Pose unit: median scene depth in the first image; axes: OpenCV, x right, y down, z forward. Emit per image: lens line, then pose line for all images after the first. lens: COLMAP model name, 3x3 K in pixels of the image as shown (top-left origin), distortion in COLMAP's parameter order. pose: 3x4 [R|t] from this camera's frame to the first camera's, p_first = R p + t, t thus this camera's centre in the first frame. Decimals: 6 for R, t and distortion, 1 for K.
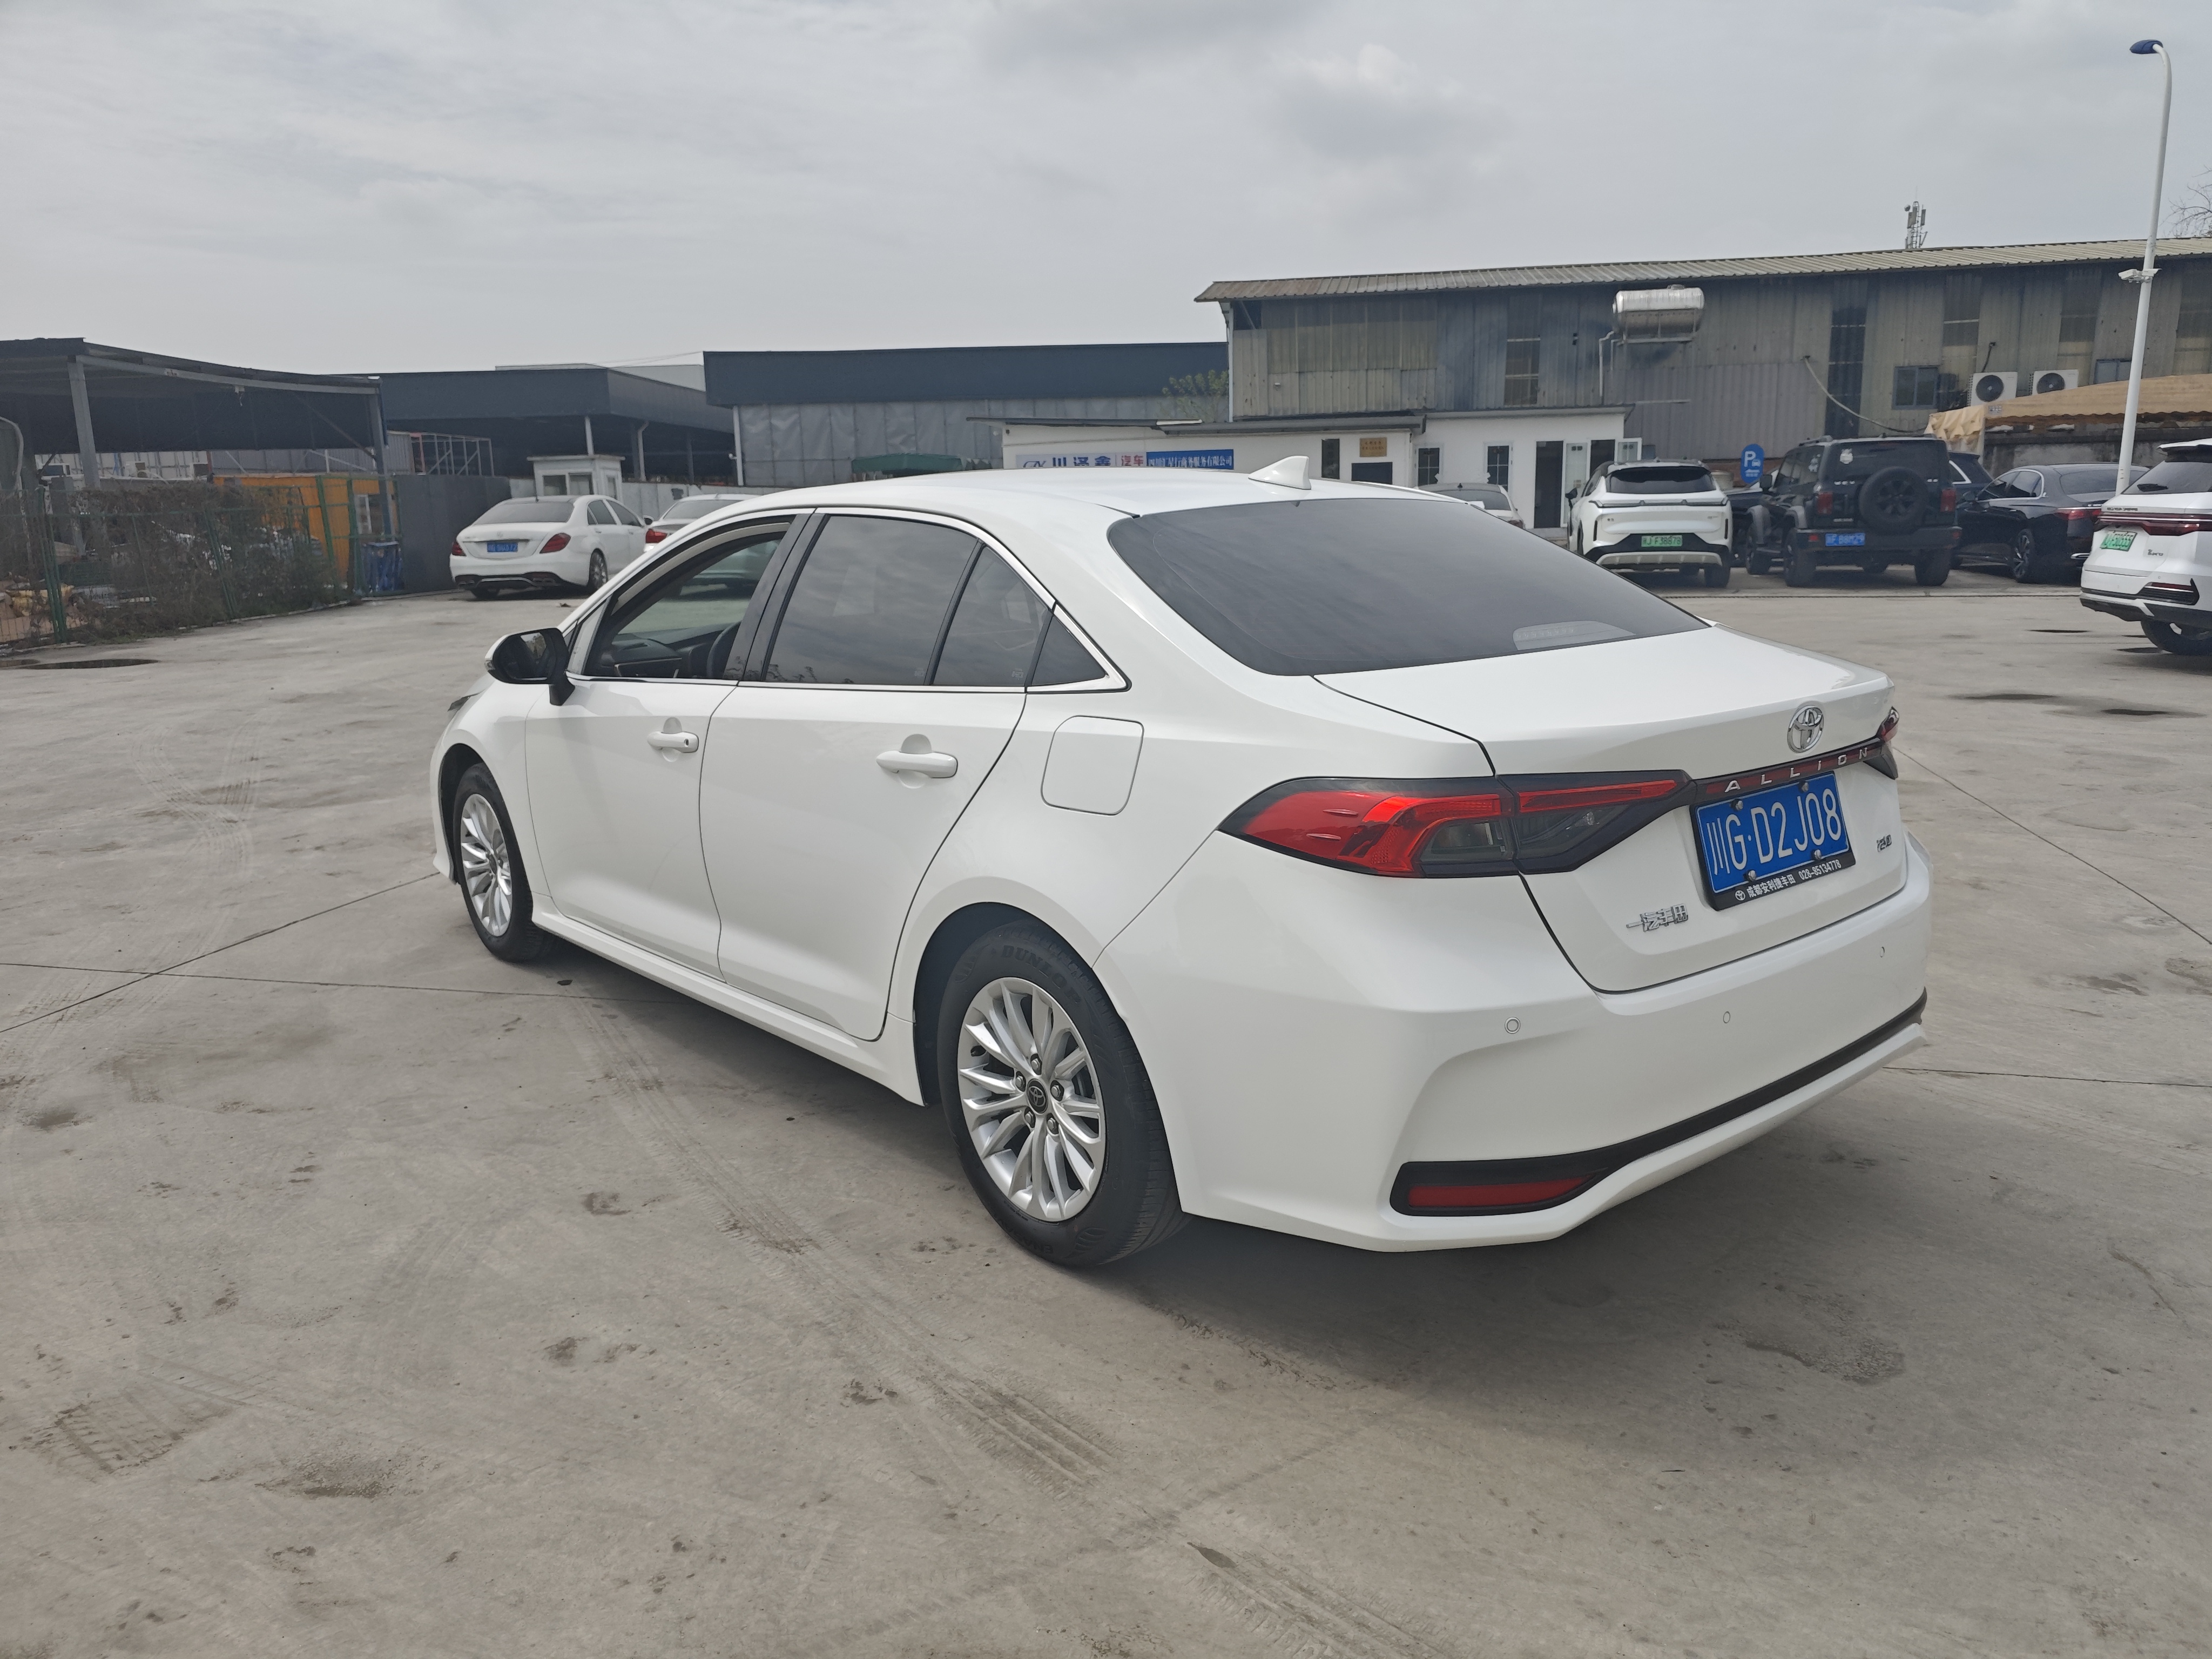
lens RADIAL K [[1606.9, 0, 1134.5], [0, 1606.9, 861.7], [0, 0, 1]] dist [0.016283, -0.019374]
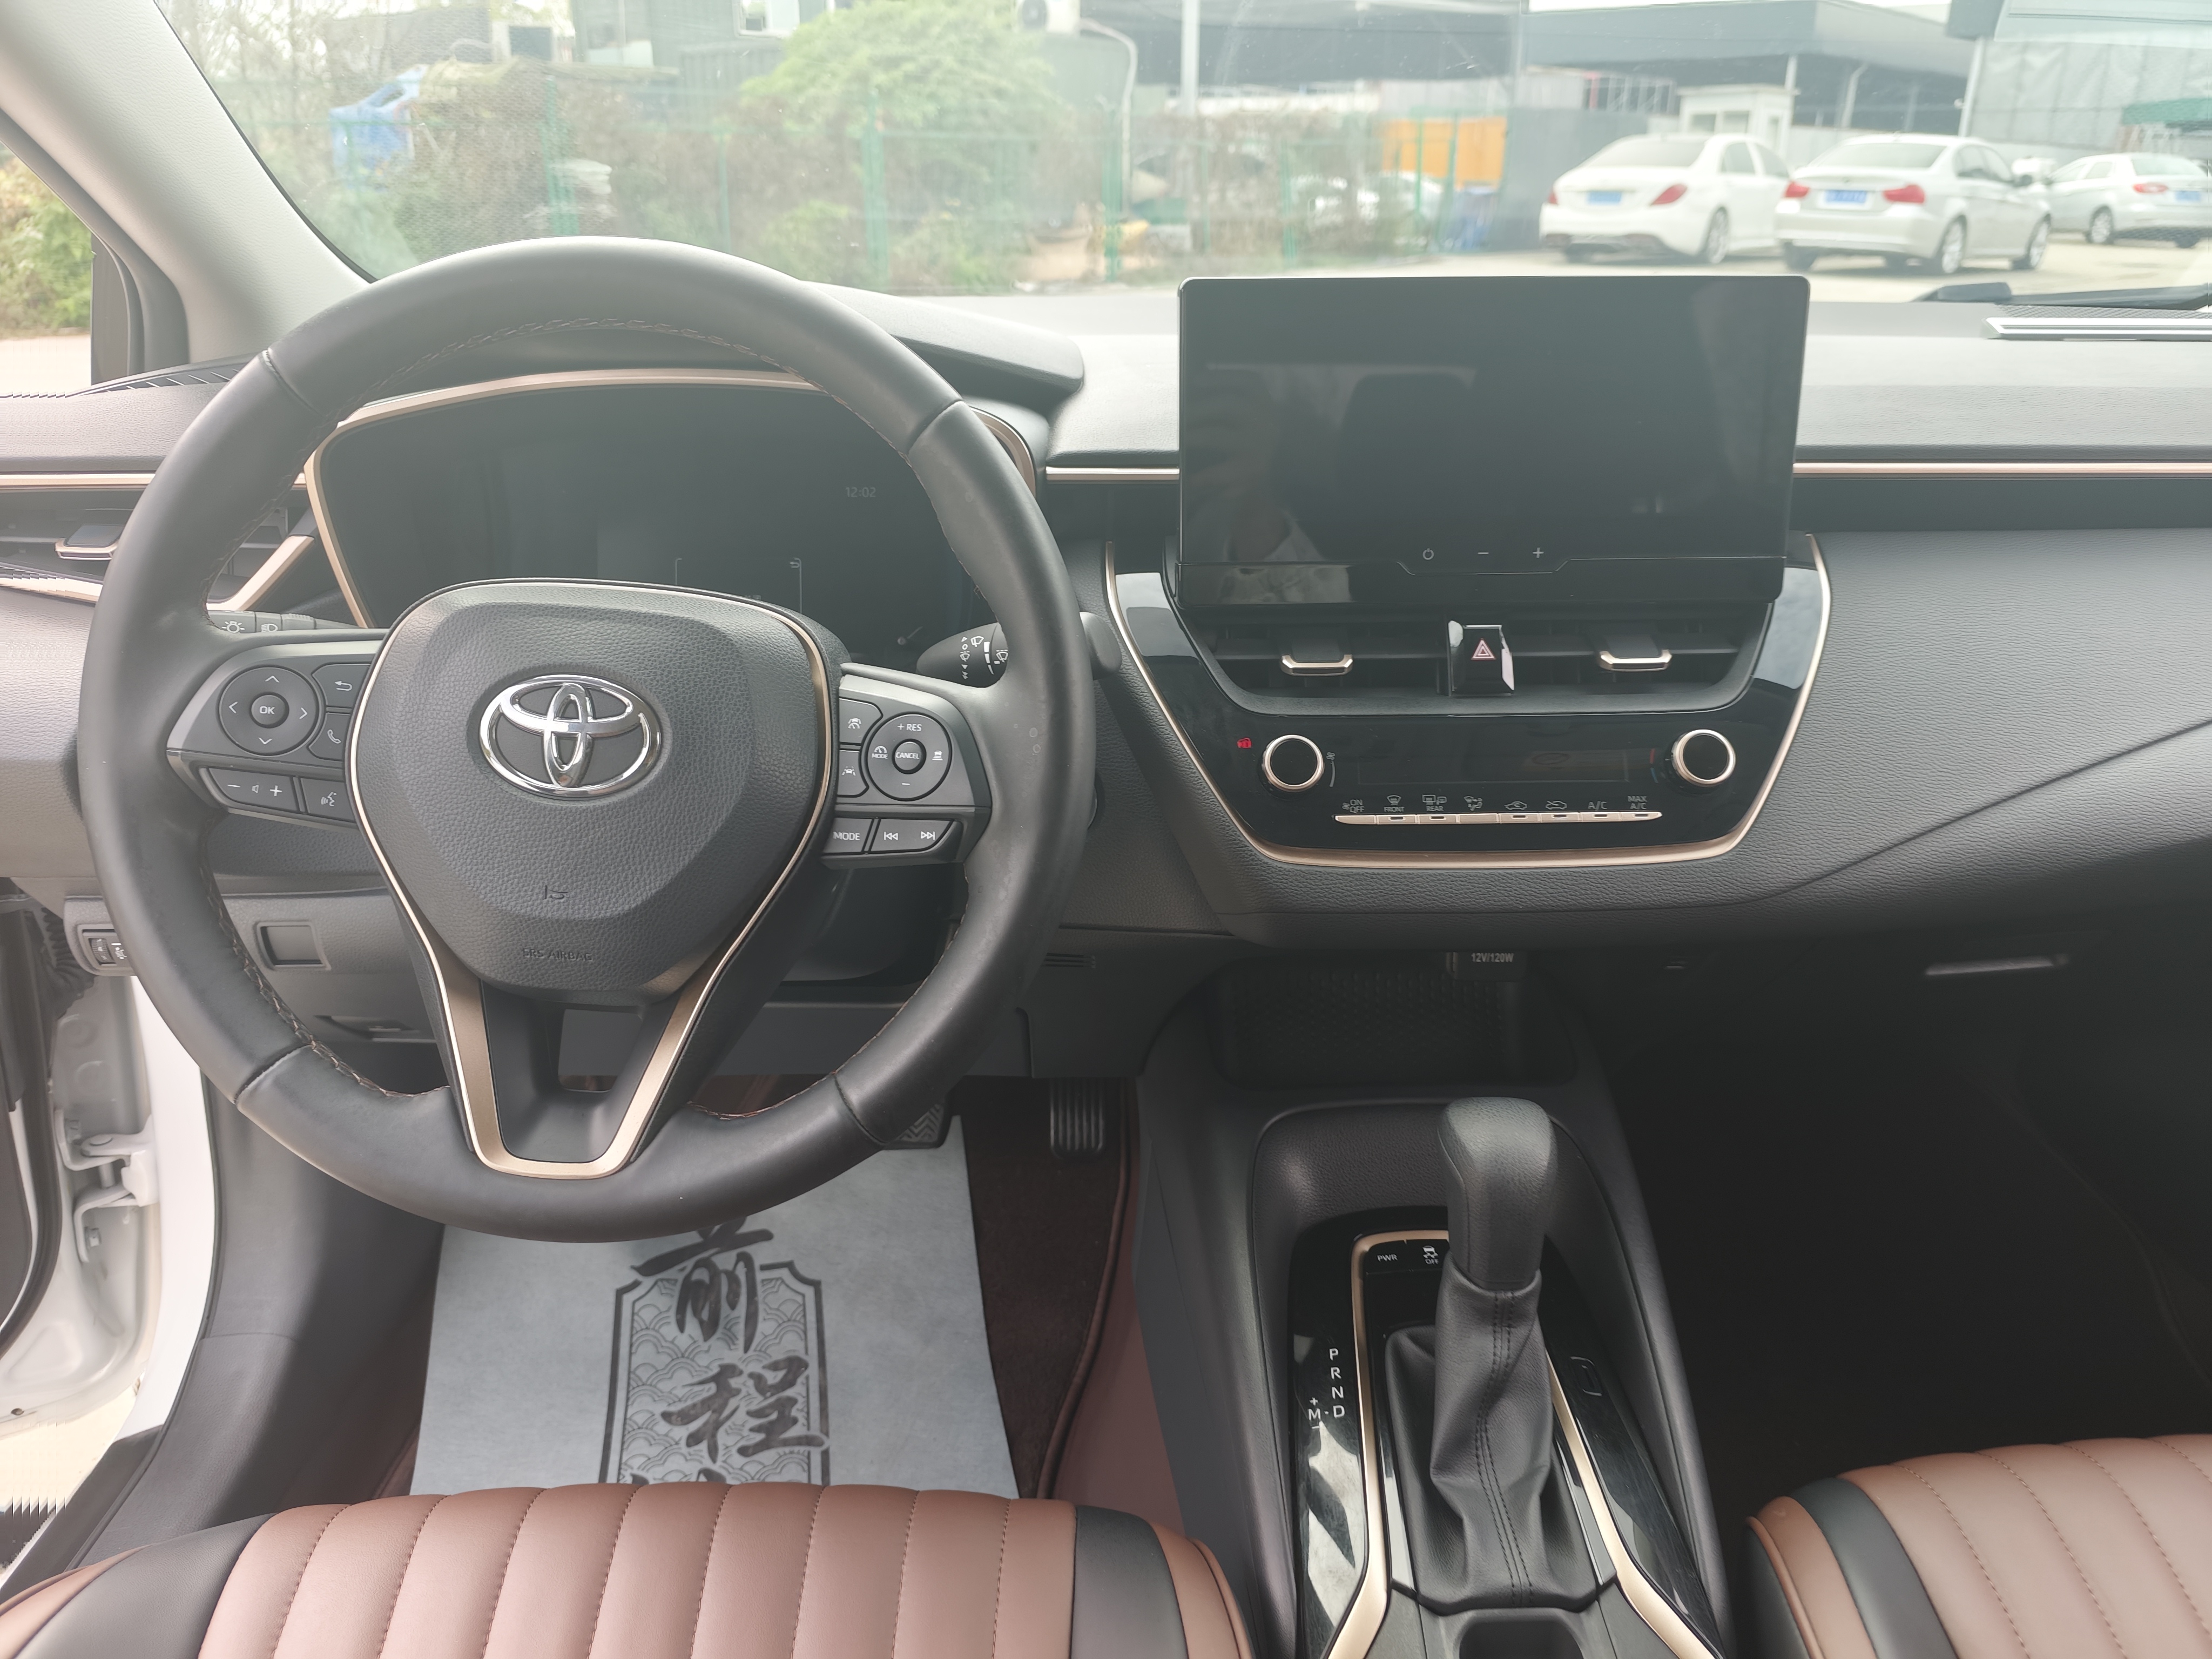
lens RADIAL K [[1606.9, 0, 1094.4], [0, 1606.9, 829.4], [0, 0, 1]] dist [0.016283, -0.019374]
pose [[0.764066, 0.264647, -0.588358, -0.042567], [-0.162840, 0.961572, 0.221050, -0.050806], [0.624248, -0.073088, 0.777799, 0.333604]]
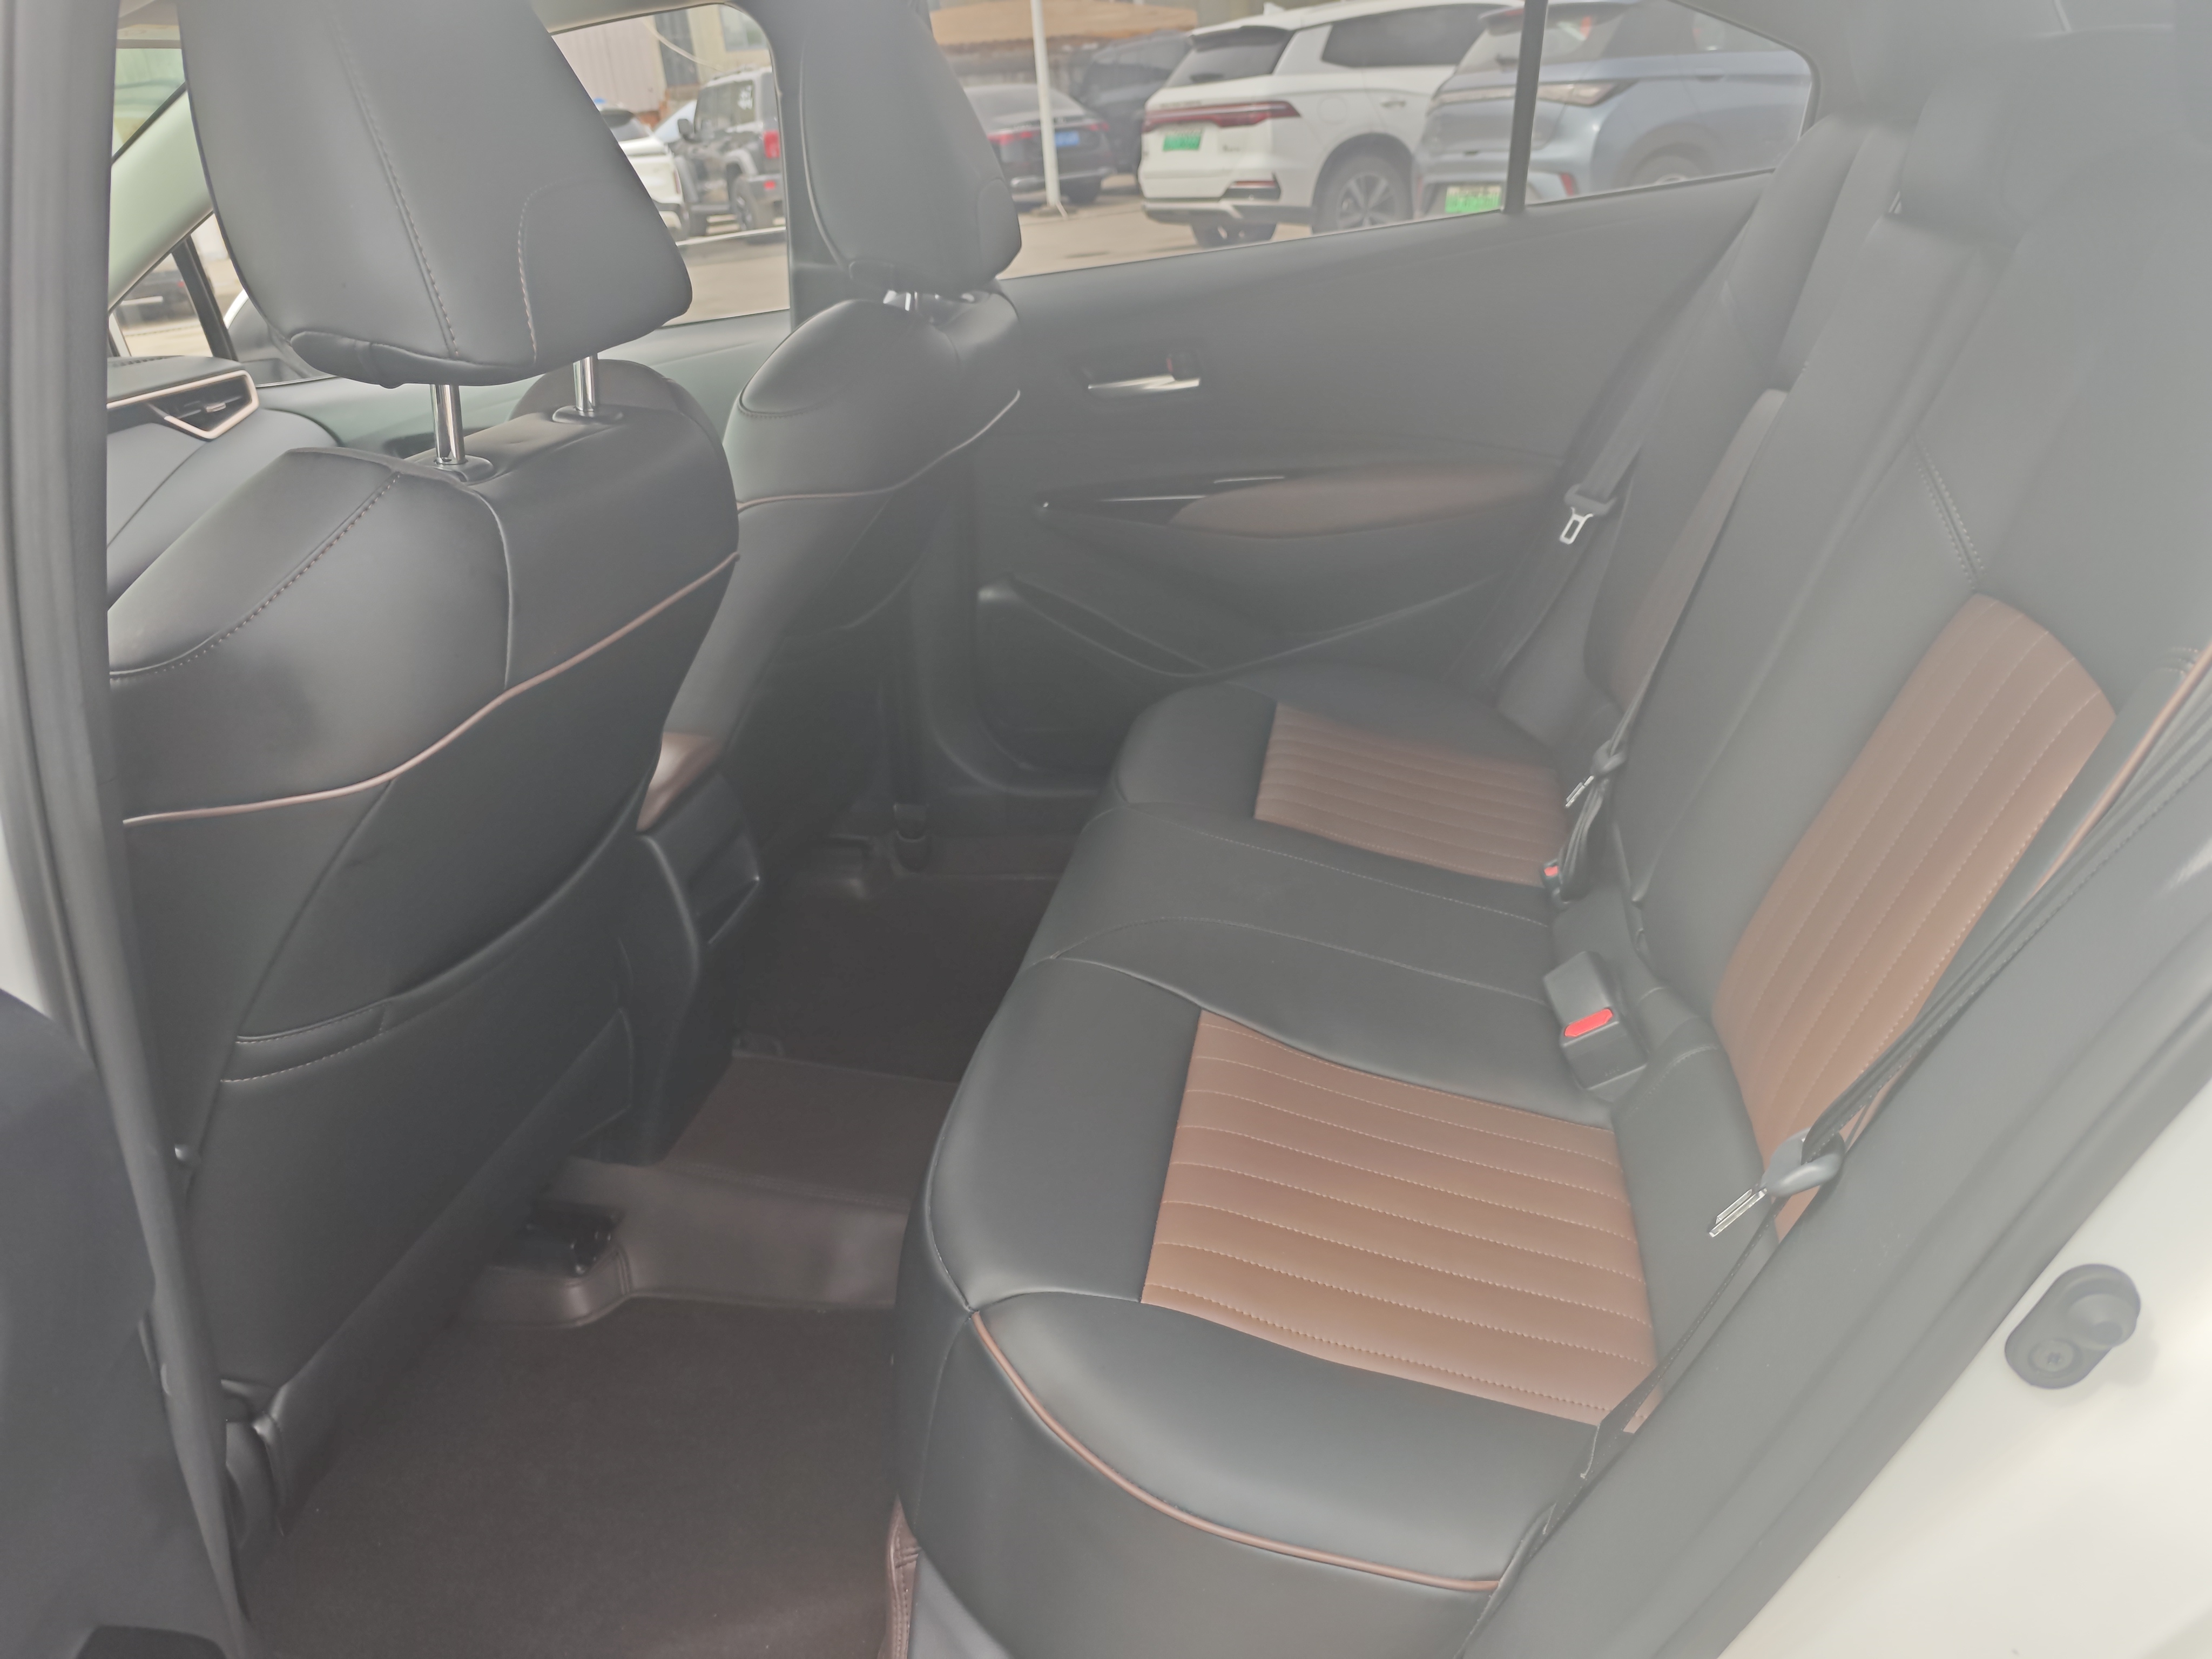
lens RADIAL K [[1606.9, 0, 1121.1], [0, 1606.9, 857.5], [0, 0, 1]] dist [0.016283, -0.019374]
pose [[0.770272, -0.314110, 0.554992, -0.073093], [0.213370, 0.947065, 0.239877, -0.032875], [-0.600961, -0.066352, 0.796519, 0.229180]]
